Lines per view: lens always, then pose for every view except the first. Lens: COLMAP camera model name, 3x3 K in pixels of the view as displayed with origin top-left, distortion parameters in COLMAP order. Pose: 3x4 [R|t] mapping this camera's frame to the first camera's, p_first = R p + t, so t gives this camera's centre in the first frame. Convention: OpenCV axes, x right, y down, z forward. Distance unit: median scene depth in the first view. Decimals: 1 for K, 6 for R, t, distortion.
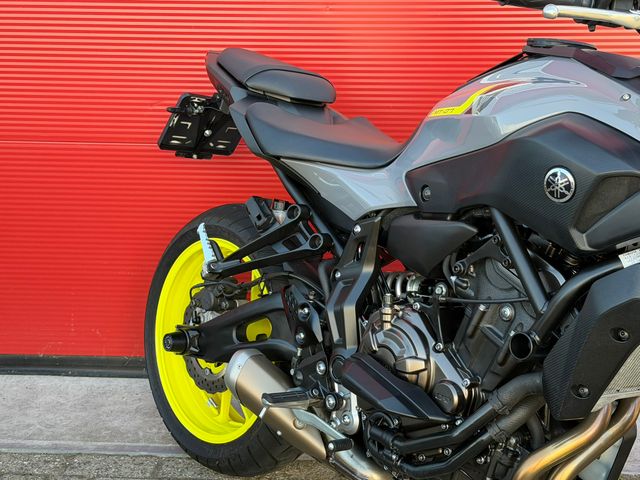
lens RADIAL K [[1004.8, 0, 320.1], [0, 1004.8, 247.1], [0, 0, 1]] dist [0.132110, 0.000000]
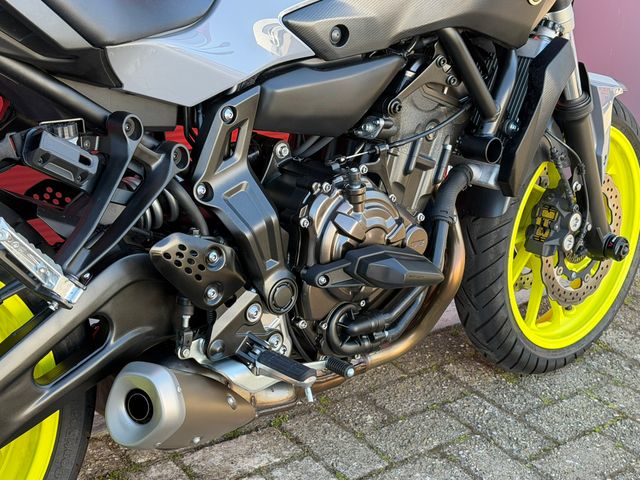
lens RADIAL K [[1055.8, 0, 315.7], [0, 1055.8, 237.8], [0, 0, 1]] dist [0.133414, 0.000000]
pose [[-0.026285, -0.422821, 0.905832, -0.671865], [0.104436, 0.900025, 0.423141, -0.247607], [-0.994184, 0.105724, 0.020500, 0.943784]]
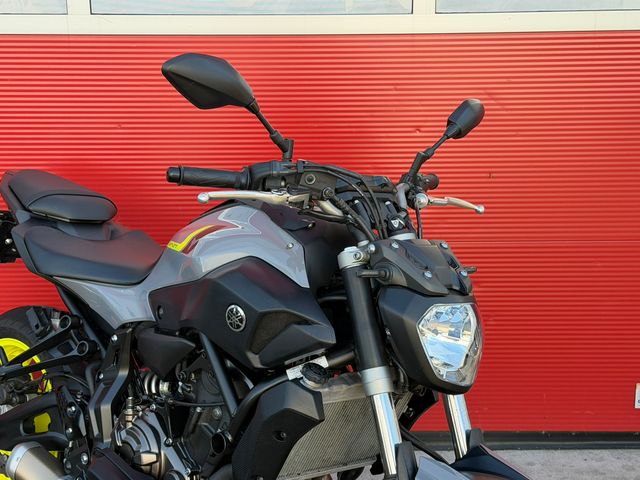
lens RADIAL K [[1004.8, 0, 315.9], [0, 1004.8, 238.1], [0, 0, 1]] dist [0.132110, 0.000000]
pose [[0.995923, -0.027727, 0.085843, 0.176275], [0.030779, 0.998933, -0.034436, -0.088395], [-0.084797, 0.036938, 0.995713, -0.214585]]
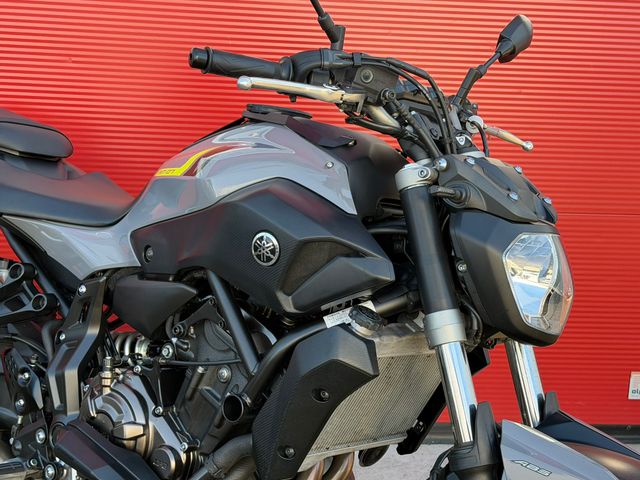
lens RADIAL K [[1004.8, 0, 324.7], [0, 1004.8, 241.9], [0, 0, 1]] dist [0.132110, 0.000000]
pose [[0.978971, 0.003708, 0.203968, 0.066981], [0.006740, 0.998701, -0.050510, -0.012861], [-0.203890, 0.050822, 0.977674, -0.004007]]
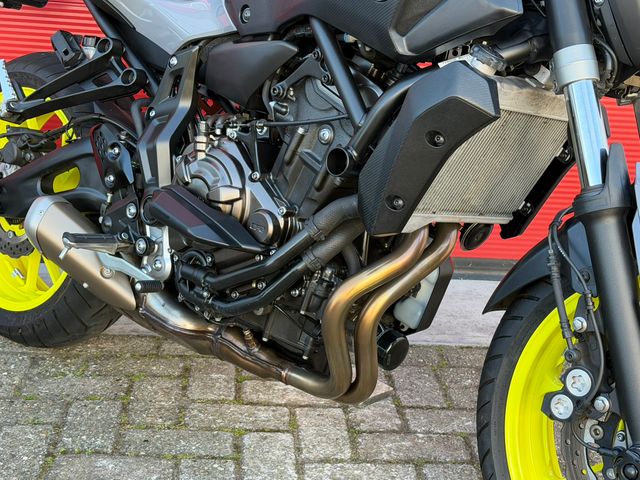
lens RADIAL K [[1004.8, 0, 327.7], [0, 1004.8, 238.2], [0, 0, 1]] dist [0.132110, 0.000000]
pose [[0.987728, 0.018038, 0.155140, 0.035915], [-0.023227, 0.999227, 0.031701, 0.112837], [-0.154448, -0.034915, 0.987384, 0.054761]]
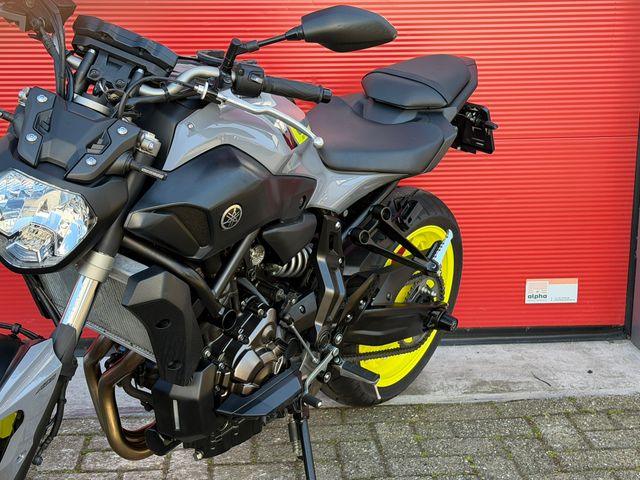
lens RADIAL K [[1004.8, 0, 319.5], [0, 1004.8, 242.1], [0, 0, 1]] dist [0.132110, 0.000000]
pose [[0.989845, -0.041863, 0.135845, 0.257113], [0.045207, 0.998744, -0.021619, 0.067634], [-0.134769, 0.027541, 0.990494, -0.246319]]
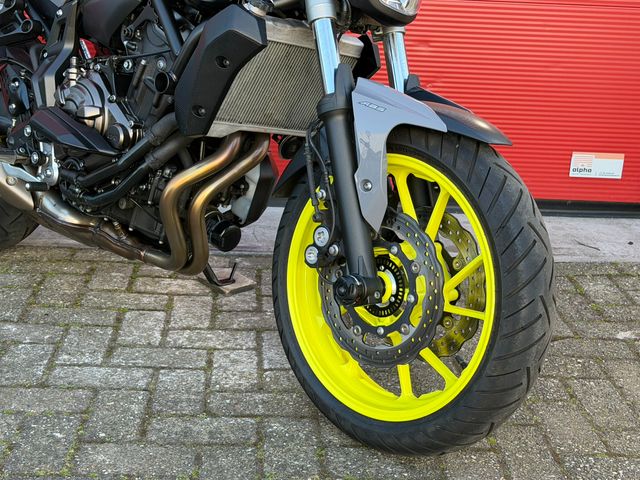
lens RADIAL K [[1004.8, 0, 328.8], [0, 1004.8, 240.5], [0, 0, 1]] dist [0.132110, 0.000000]
pose [[0.989926, 0.012125, 0.141067, 0.185303], [-0.019067, 0.998667, 0.047966, 0.186436], [-0.140297, -0.050172, 0.988837, -0.238046]]
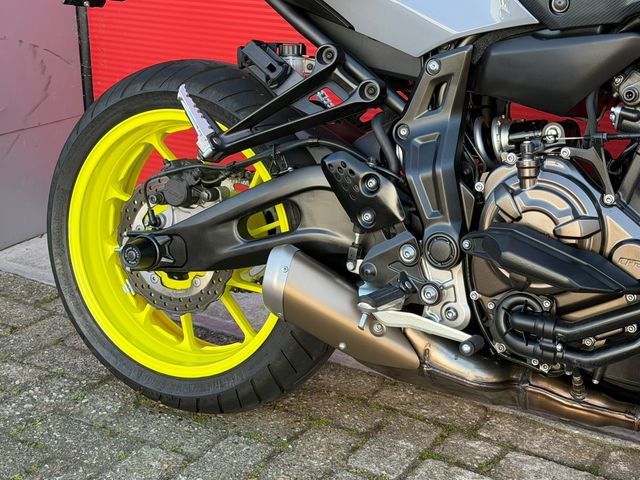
lens RADIAL K [[1055.8, 0, 332.3], [0, 1055.8, 241.8], [0, 0, 1]] dist [0.133414, 0.000000]
pose [[0.932377, -0.140495, 0.333068, -0.322695], [0.106488, 0.987246, 0.118342, 0.009956], [-0.345447, -0.074871, 0.935447, 0.271037]]
